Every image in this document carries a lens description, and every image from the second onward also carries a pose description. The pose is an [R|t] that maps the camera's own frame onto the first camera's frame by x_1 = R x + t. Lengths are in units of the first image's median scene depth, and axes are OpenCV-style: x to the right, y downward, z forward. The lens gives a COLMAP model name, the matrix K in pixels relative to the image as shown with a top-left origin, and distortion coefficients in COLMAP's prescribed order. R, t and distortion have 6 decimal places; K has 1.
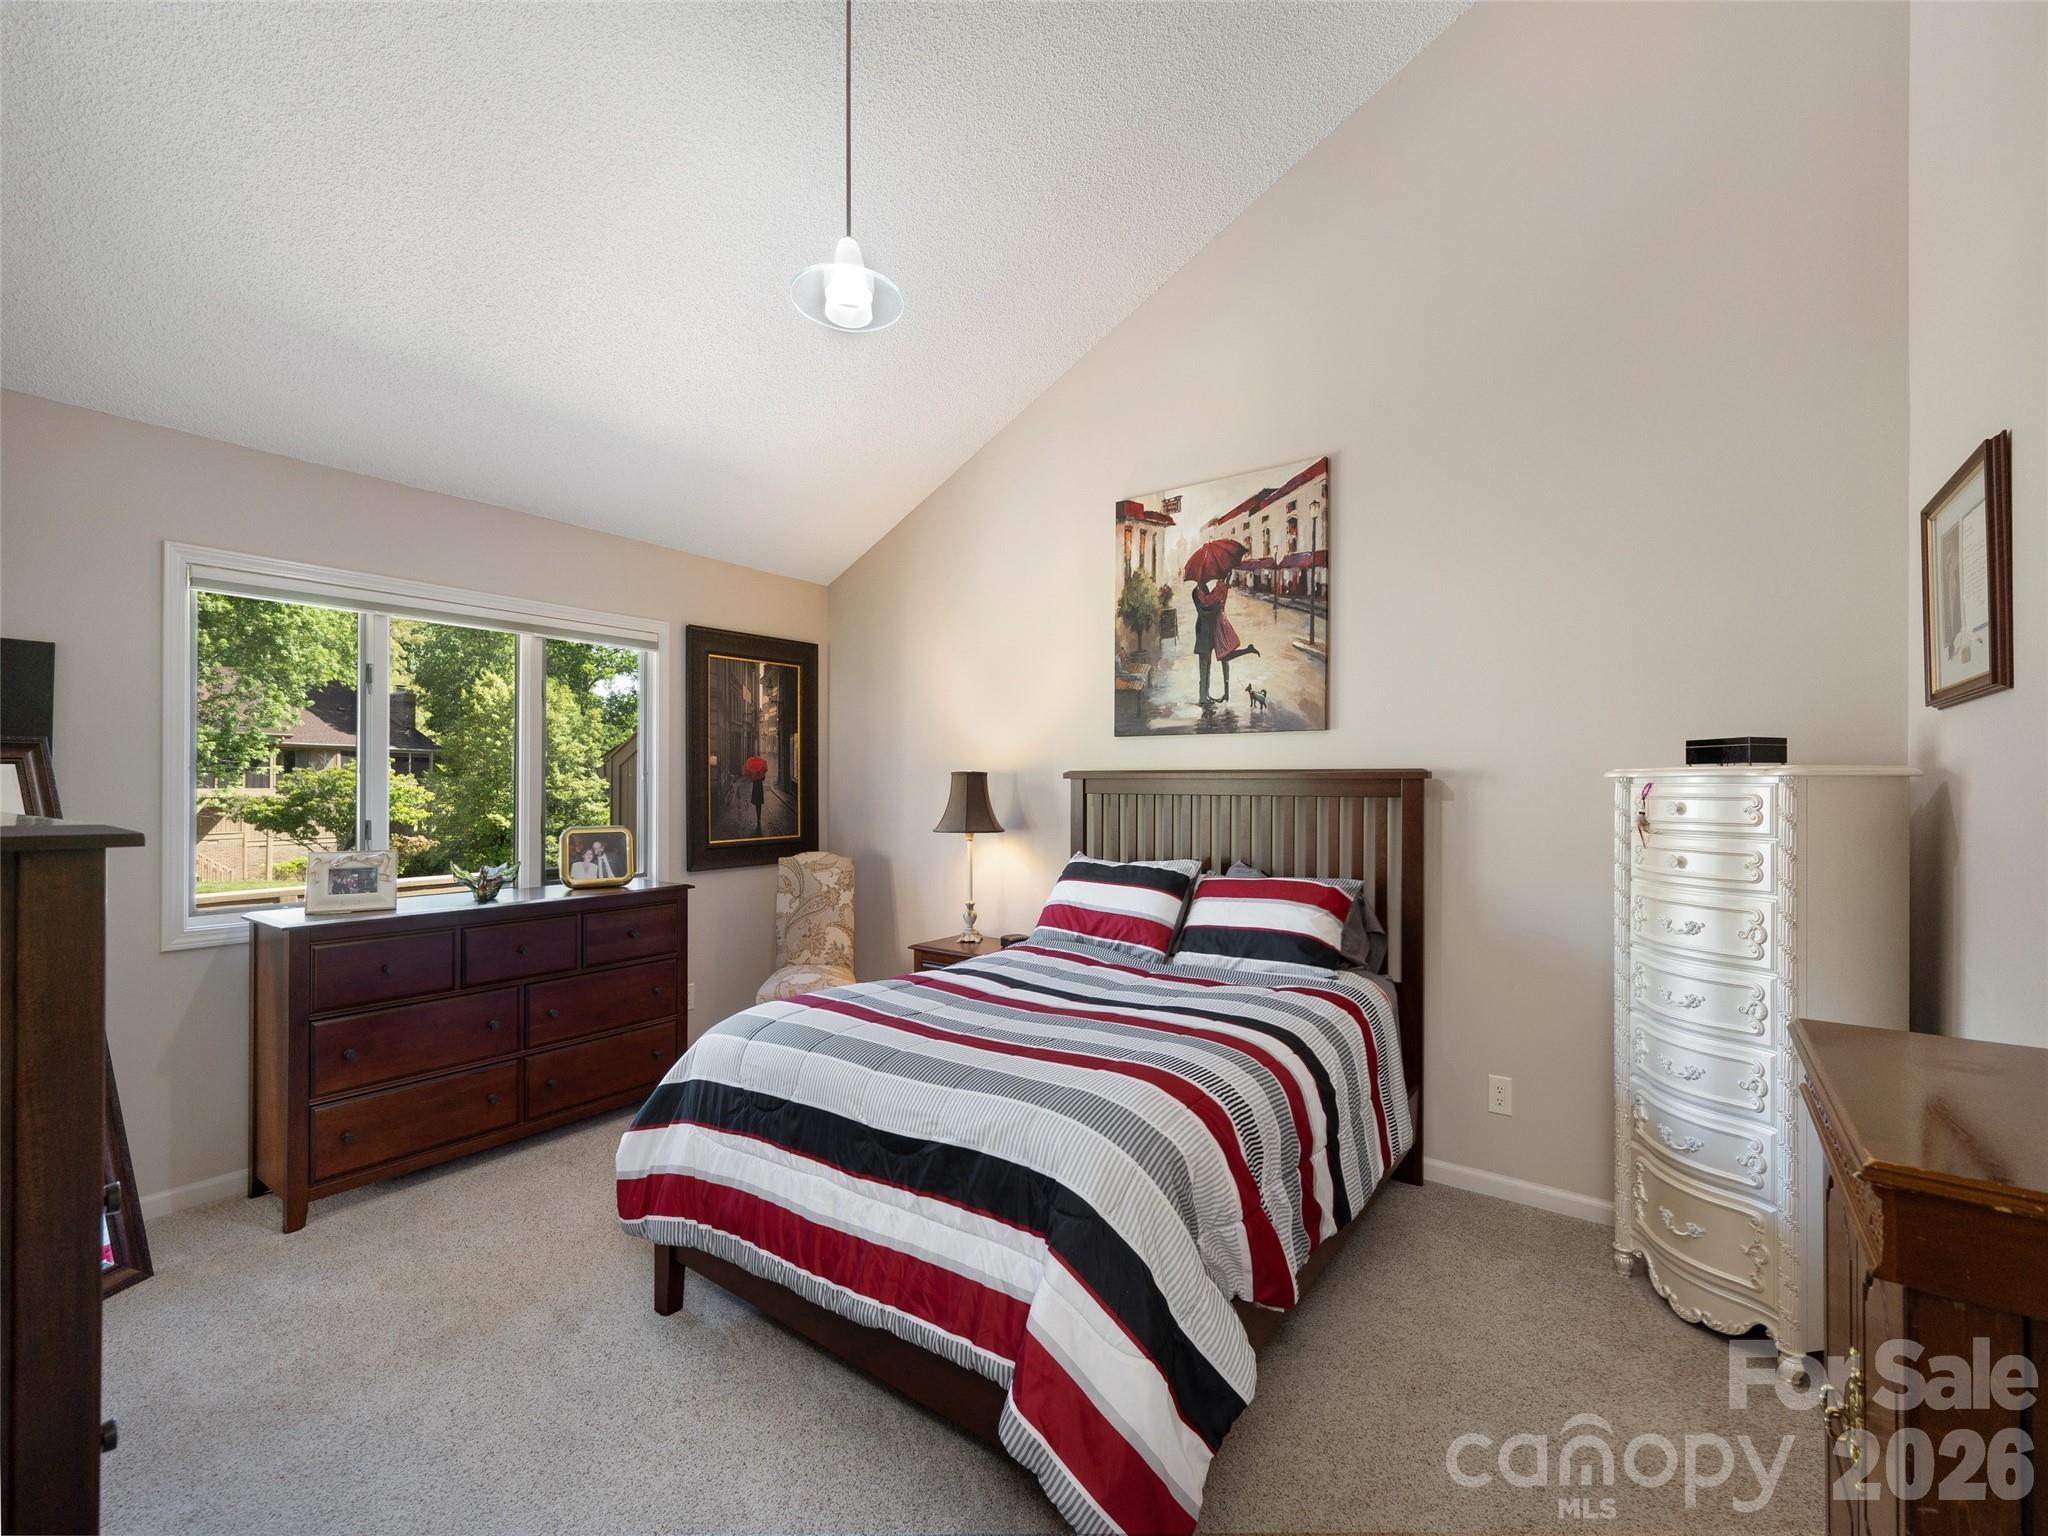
lens RADIAL K [[867.3, 0, 1020.8], [0, 867.3, 781.8], [0, 0, 1]] dist [0.000914, -0.000332]
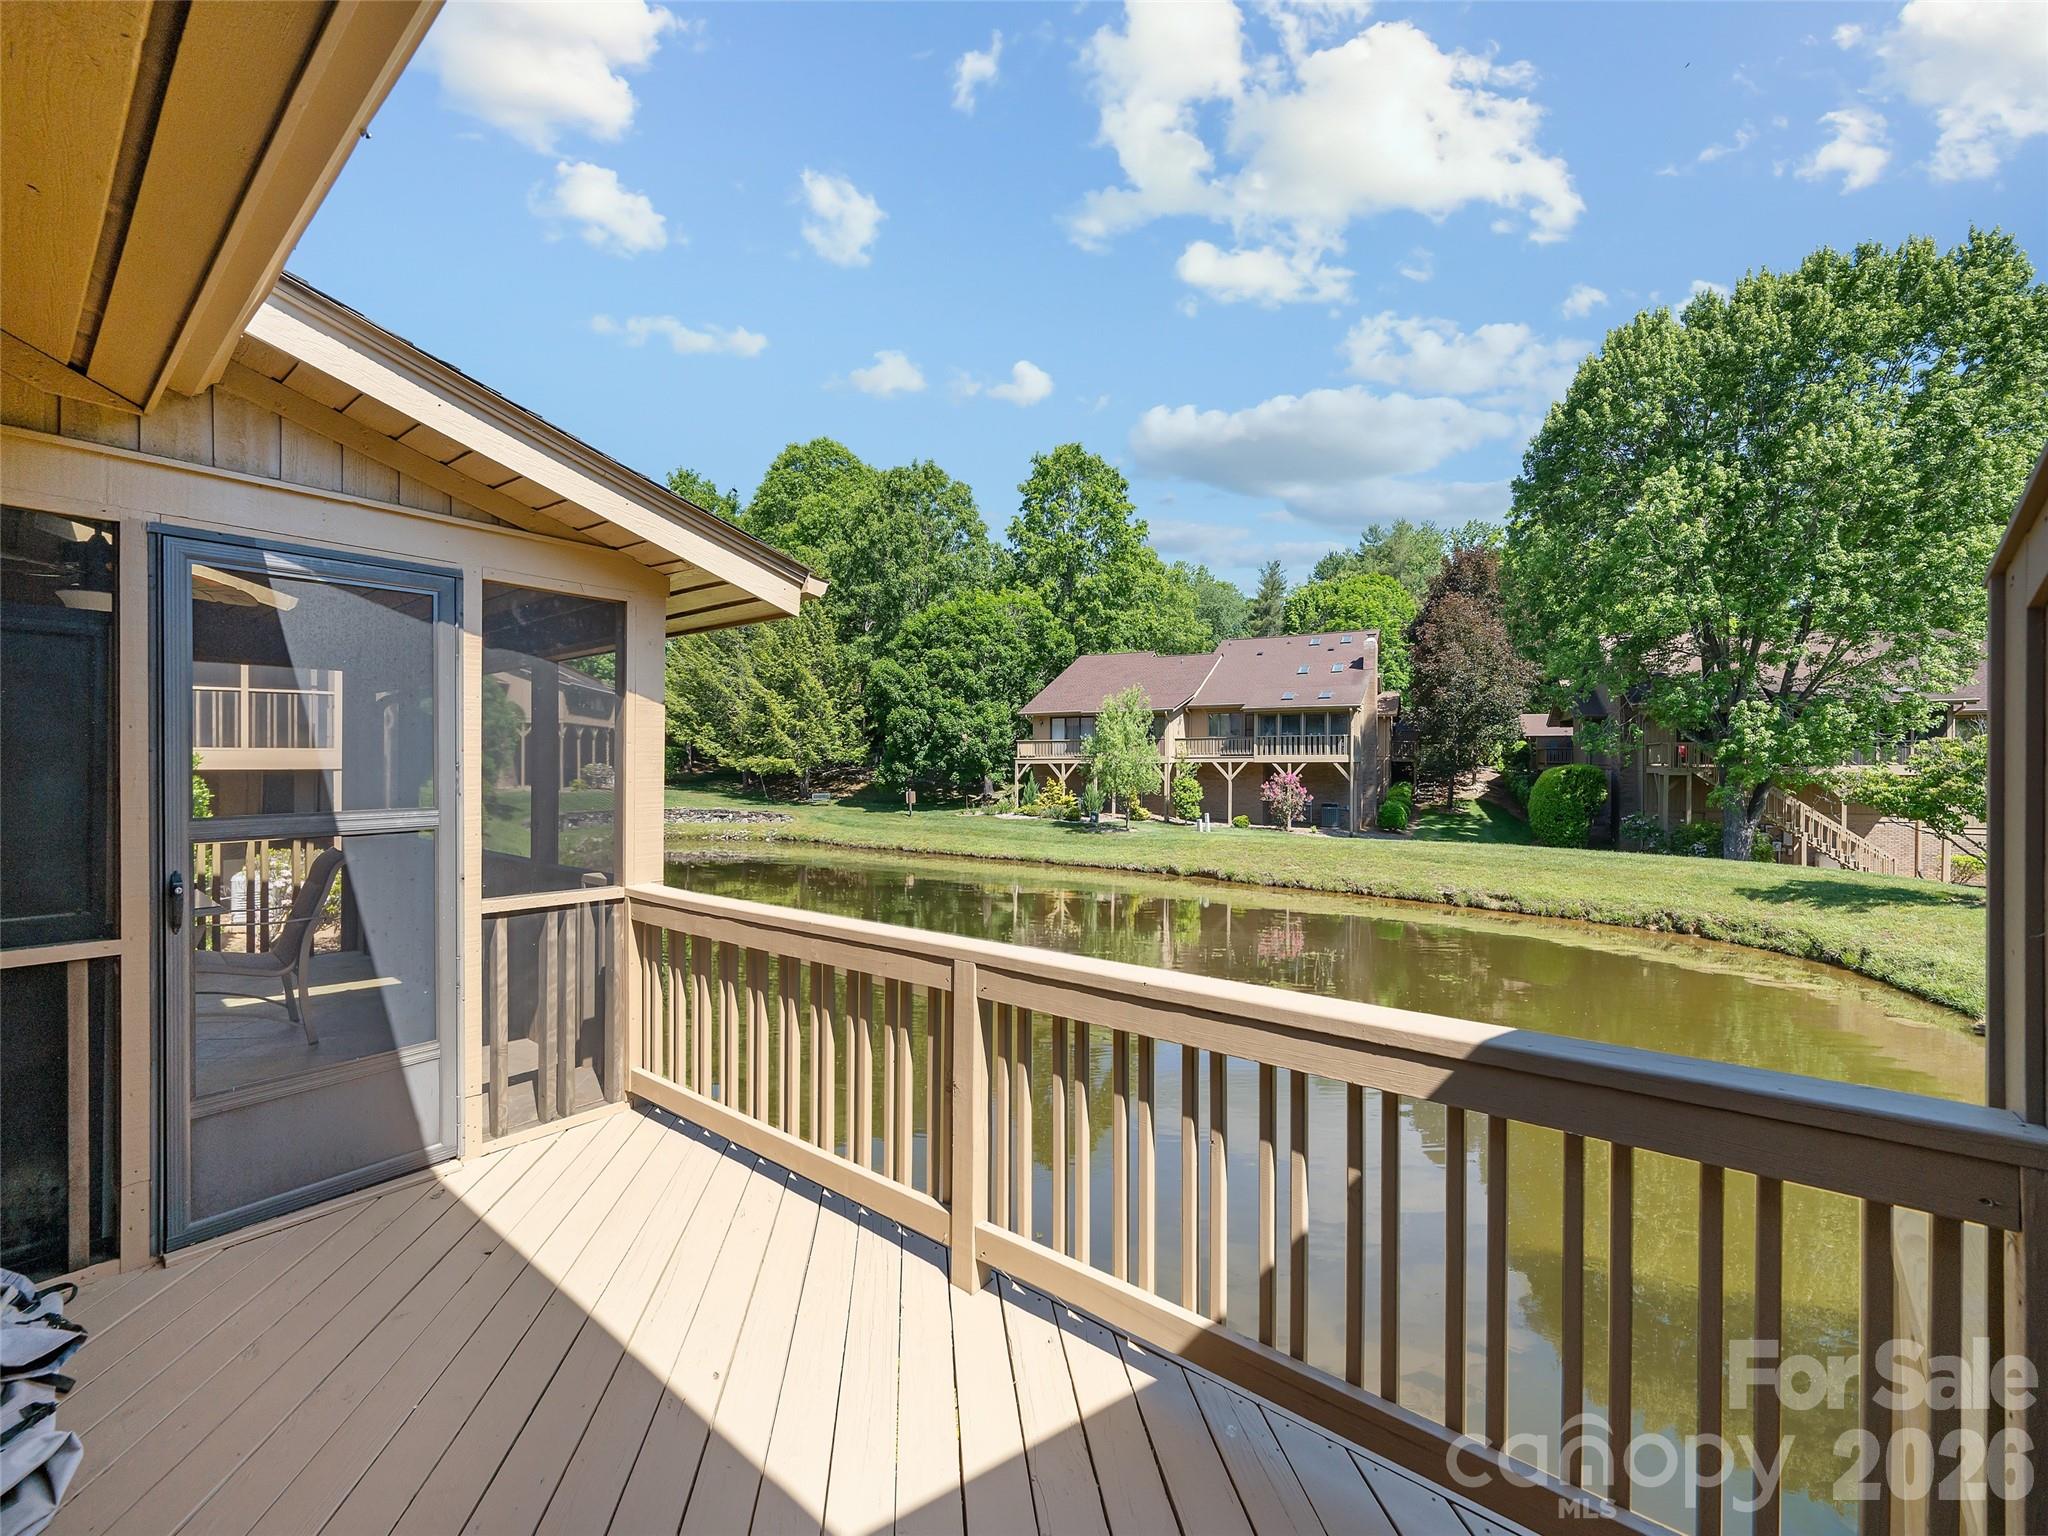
lens RADIAL K [[828.7, 0, 1007.8], [0, 828.7, 764.3], [0, 0, 1]] dist [0.000318, 0.000413]
pose [[-0.027518, 0.001216, -0.999621, -0.049119], [0.005828, 0.999982, 0.001056, 0.001470], [0.999604, -0.005797, -0.027524, 0.137438]]
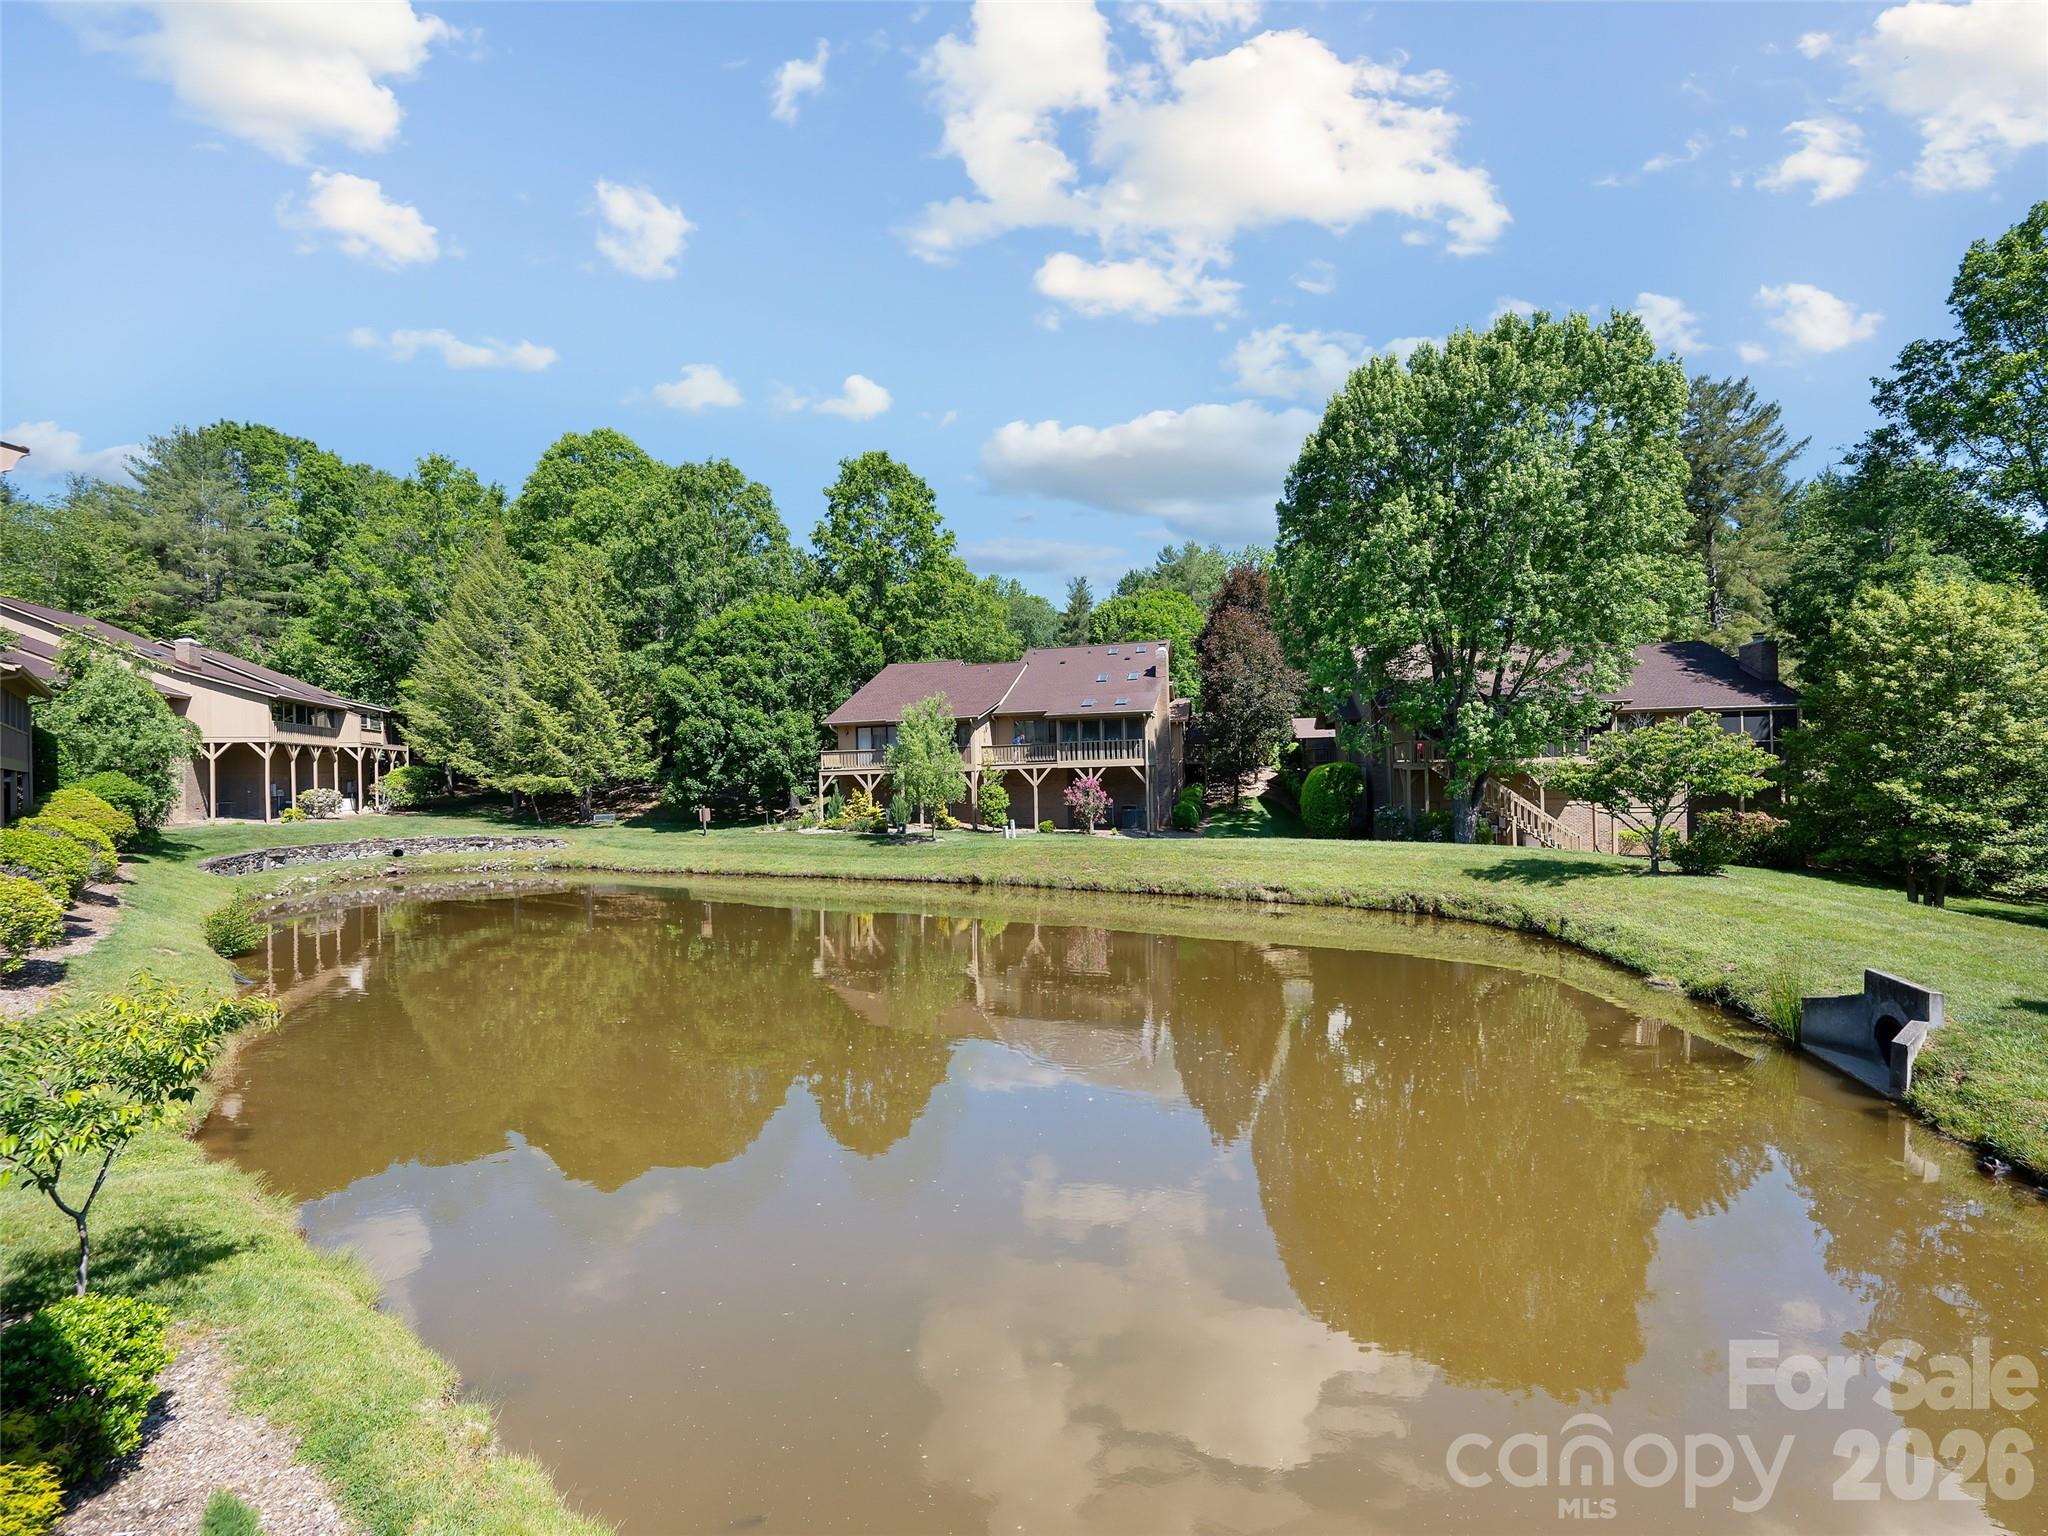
lens RADIAL K [[828.7, 0, 1013.2], [0, 828.7, 760.8], [0, 0, 1]] dist [0.000318, 0.000413]
pose [[0.195559, -0.017012, -0.980544, -0.080439], [0.032069, 0.999426, -0.010944, 0.003016], [0.980168, -0.029305, 0.195992, 0.164202]]
